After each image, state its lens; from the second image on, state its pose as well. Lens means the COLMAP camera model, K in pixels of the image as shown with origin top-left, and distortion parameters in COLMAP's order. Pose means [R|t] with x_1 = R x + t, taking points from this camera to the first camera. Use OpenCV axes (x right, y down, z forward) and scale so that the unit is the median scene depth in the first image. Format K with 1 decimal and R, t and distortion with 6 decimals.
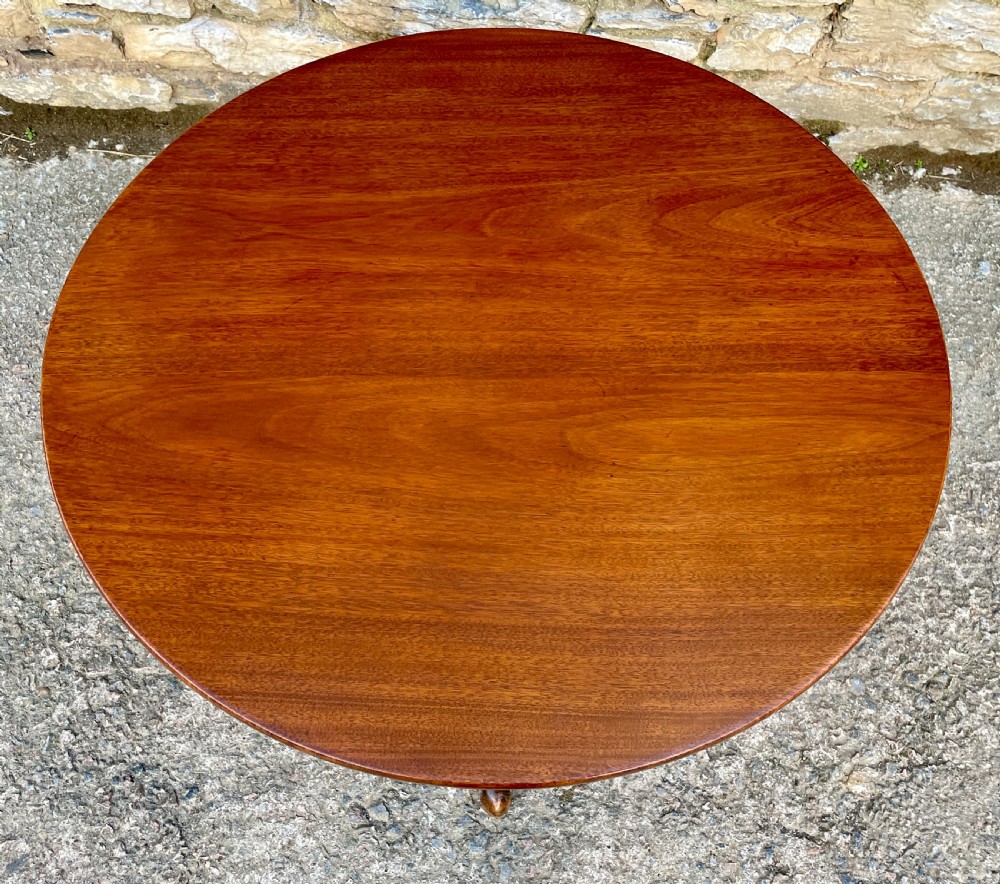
lens RADIAL K [[919.7, 0, 500.0], [0, 919.7, 442.0], [0, 0, 1]] dist [0.085149, -0.119316]
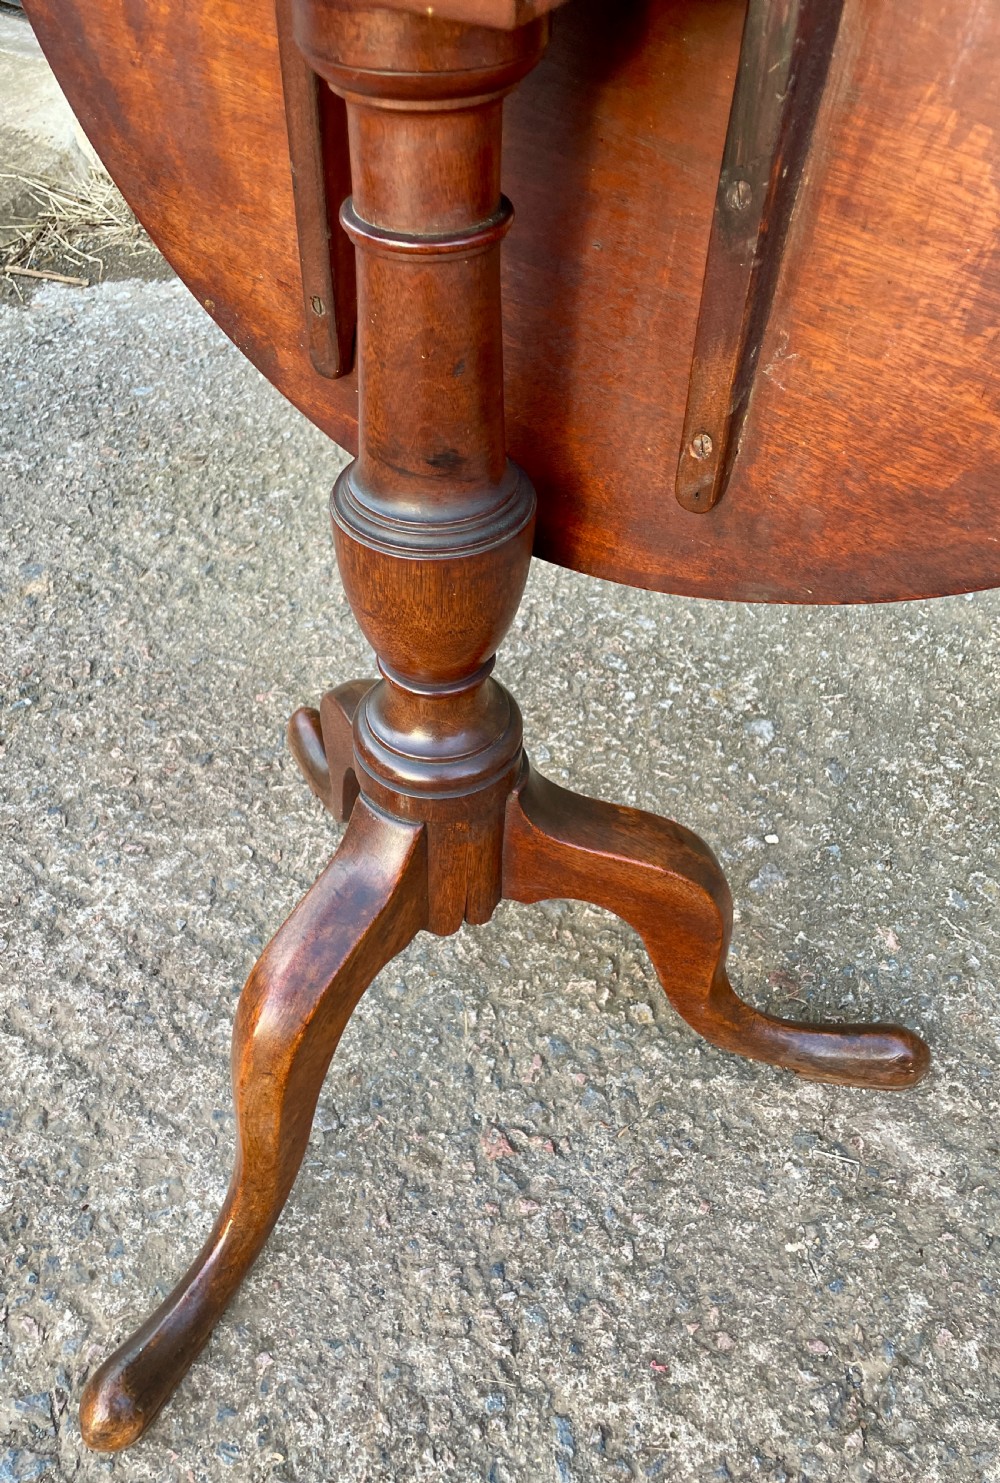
lens RADIAL K [[1127.6, 0, 458.1], [0, 1127.6, 742.3], [0, 0, 1]] dist [0.087641, -0.124521]
pose [[0.800388, 0.415634, -0.432003, 0.208699], [-0.527780, 0.830307, -0.178991, 0.149731], [0.284301, 0.371265, 0.883932, 0.480088]]
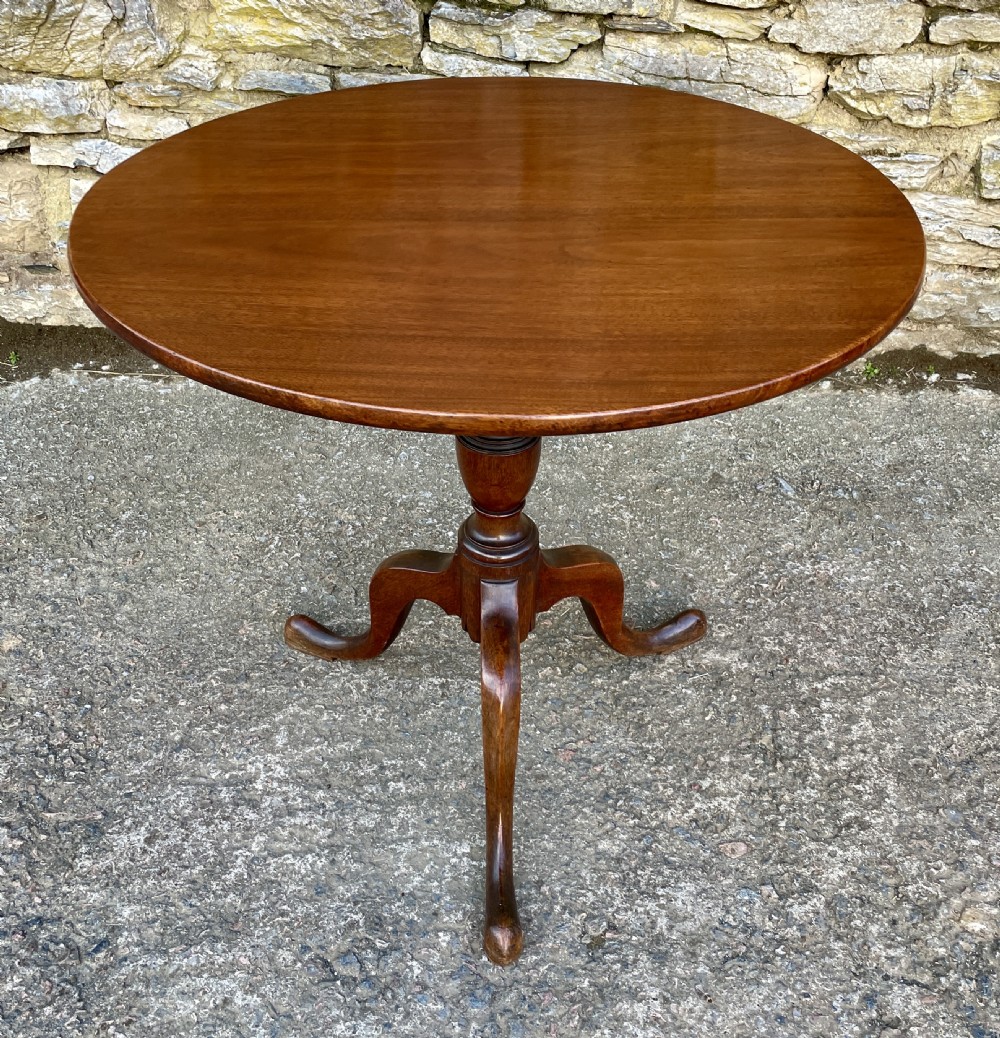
lens RADIAL K [[1147.8, 0, 517.1], [0, 1147.8, 449.3], [0, 0, 1]] dist [0.083340, -0.116273]
pose [[0.999801, -0.012616, 0.015481, -0.002296], [0.018464, 0.879332, -0.475852, 0.474295], [-0.007610, 0.476043, 0.879389, -0.024889]]
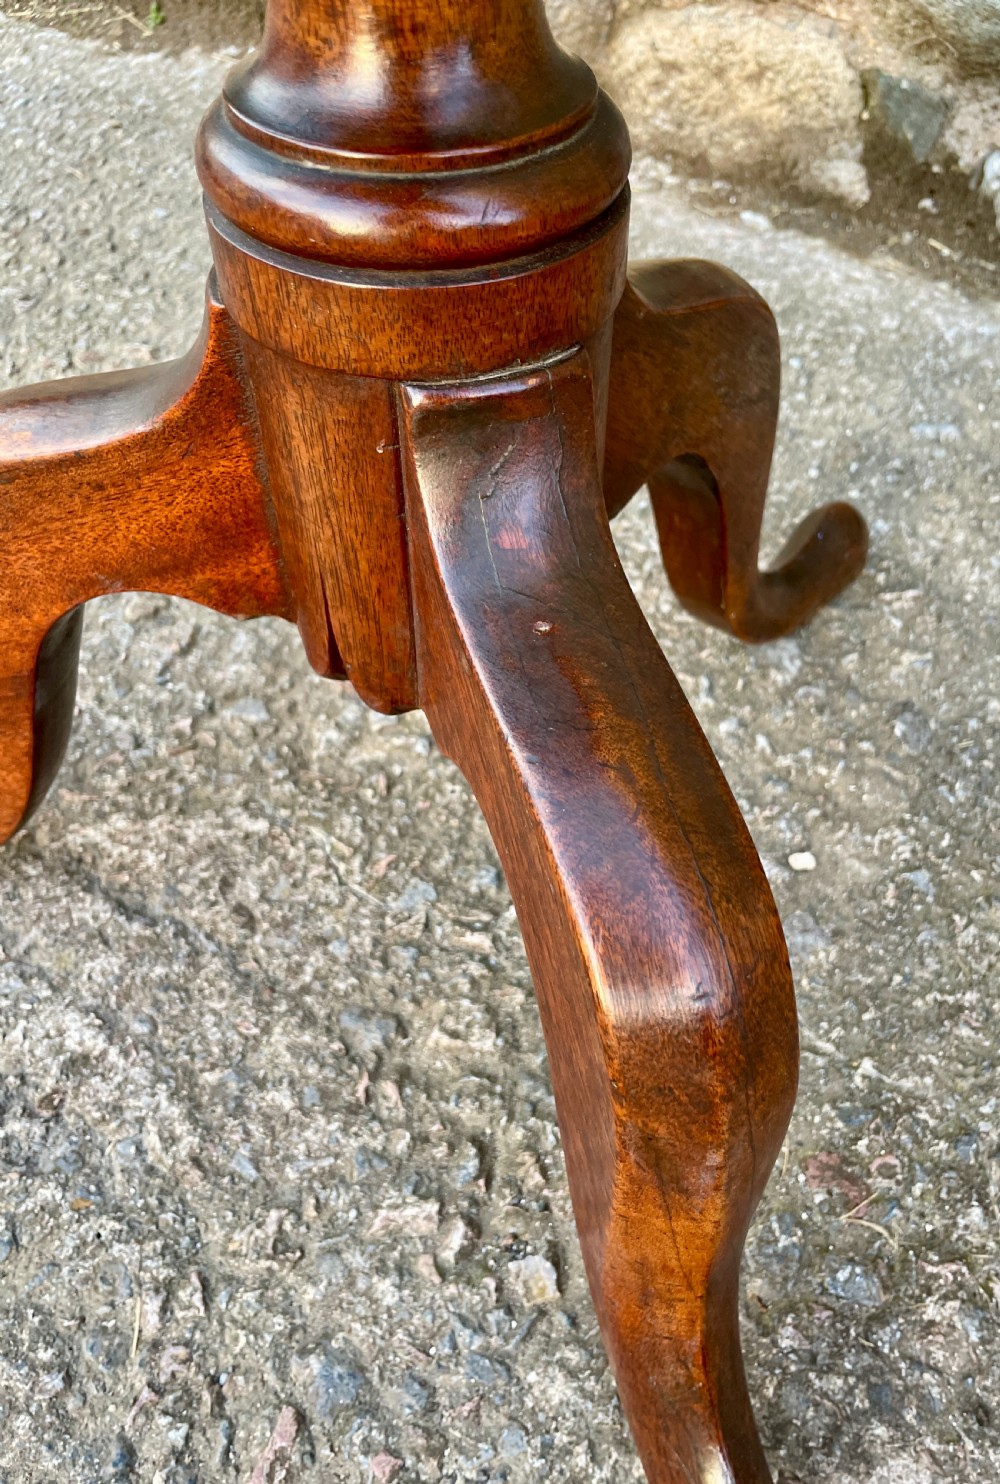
lens RADIAL K [[1144.5, 0, 541.2], [0, 1144.5, 749.7], [0, 0, 1]] dist [0.083344, -0.131726]
pose [[0.836156, 0.413927, -0.359870, 0.130641], [-0.493827, 0.853664, -0.165509, 0.039324], [0.238699, 0.316105, 0.918205, 0.818201]]
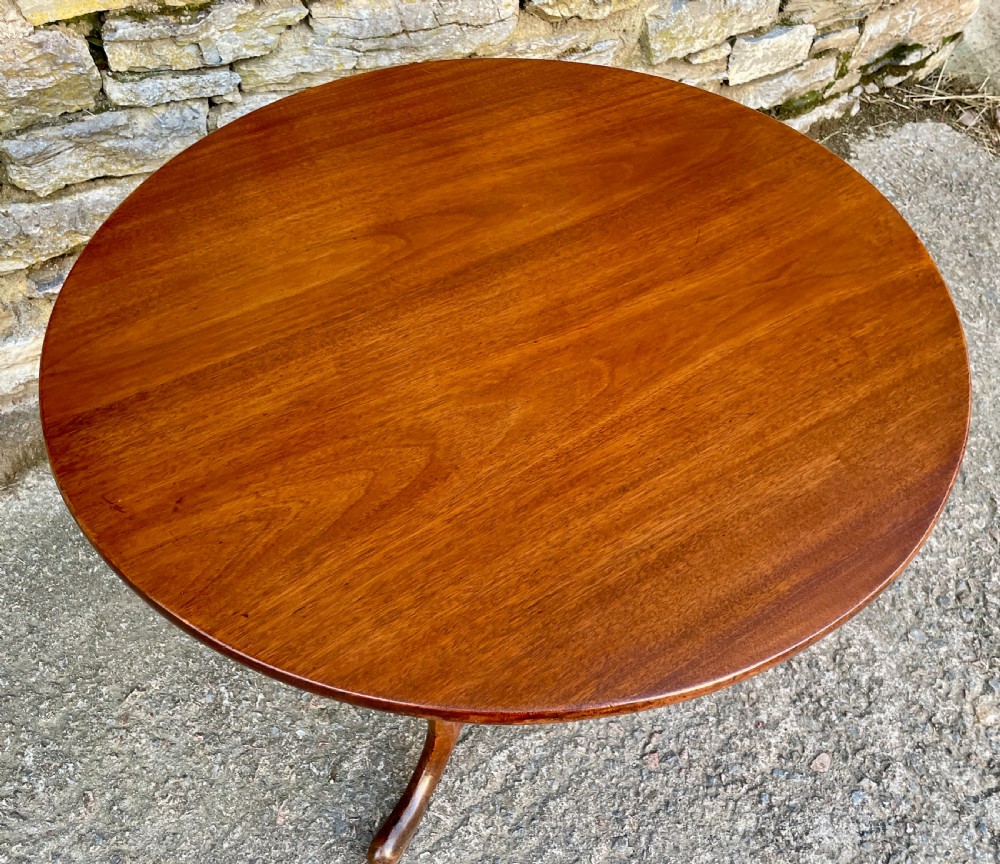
lens RADIAL K [[889.6, 0, 517.1], [0, 889.6, 428.6], [0, 0, 1]] dist [0.075566, -0.102814]
pose [[0.799542, -0.451885, 0.395642, -0.271321], [0.521094, 0.849470, -0.082838, -0.083234], [-0.298652, 0.272399, 0.914661, 0.171204]]
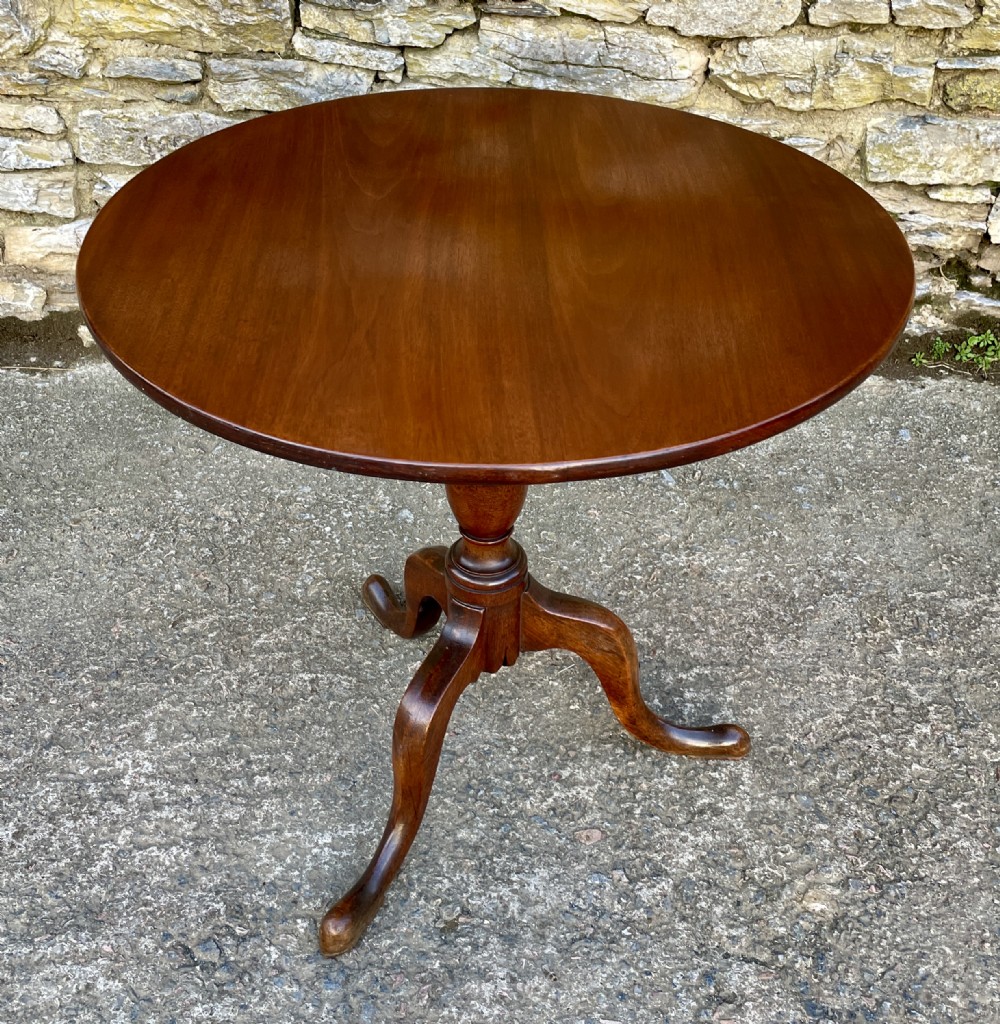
lens RADIAL K [[1218.2, 0, 460.9], [0, 1218.2, 469.4], [0, 0, 1]] dist [0.093604, -0.149768]
pose [[0.999524, -0.023344, 0.020190, 0.069227], [0.029889, 0.895262, -0.444537, 0.495064], [-0.007699, 0.444928, 0.895533, -0.102343]]
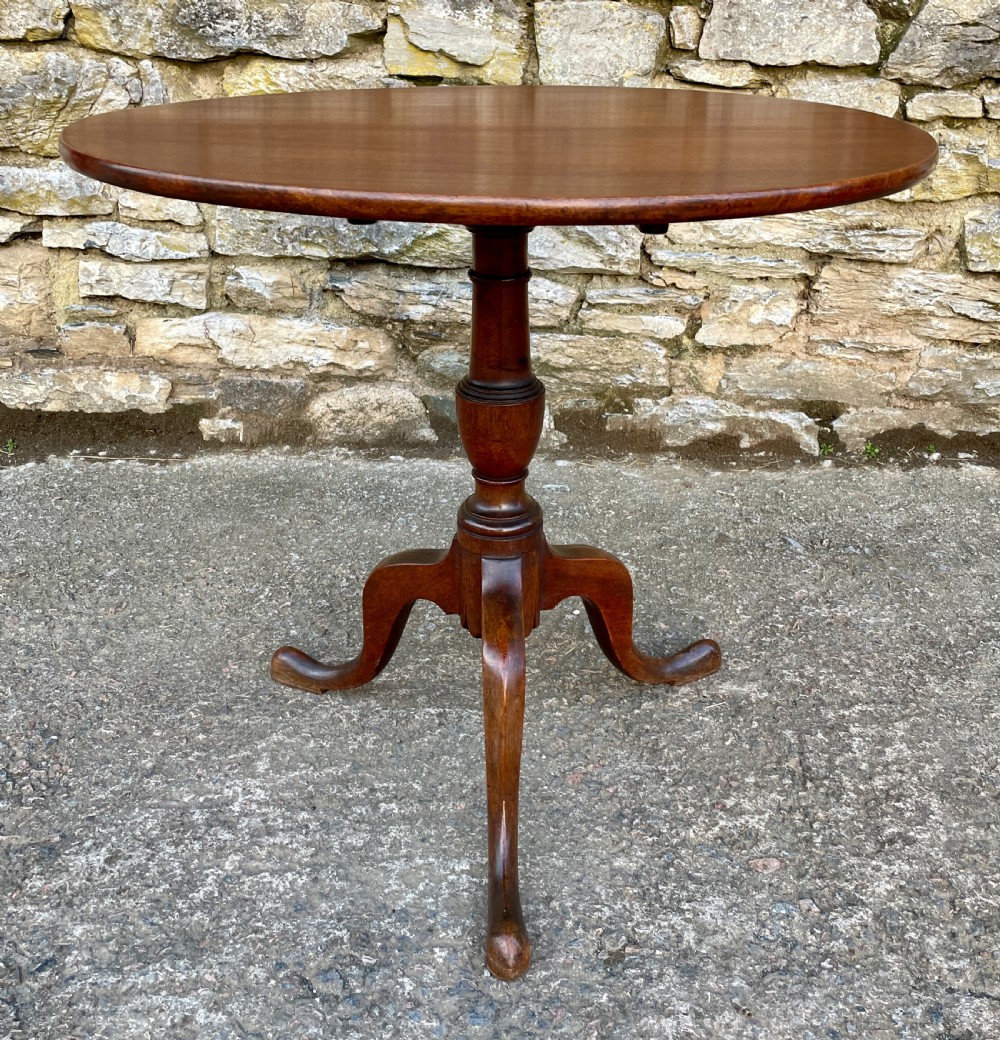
lens RADIAL K [[1113.9, 0, 516.1], [0, 1113.9, 453.5], [0, 0, 1]] dist [0.082262, -0.114237]
pose [[0.999647, -0.015820, 0.021334, -0.009796], [0.025818, 0.767248, -0.640830, 0.614929], [-0.006231, 0.641155, 0.767386, 0.153576]]
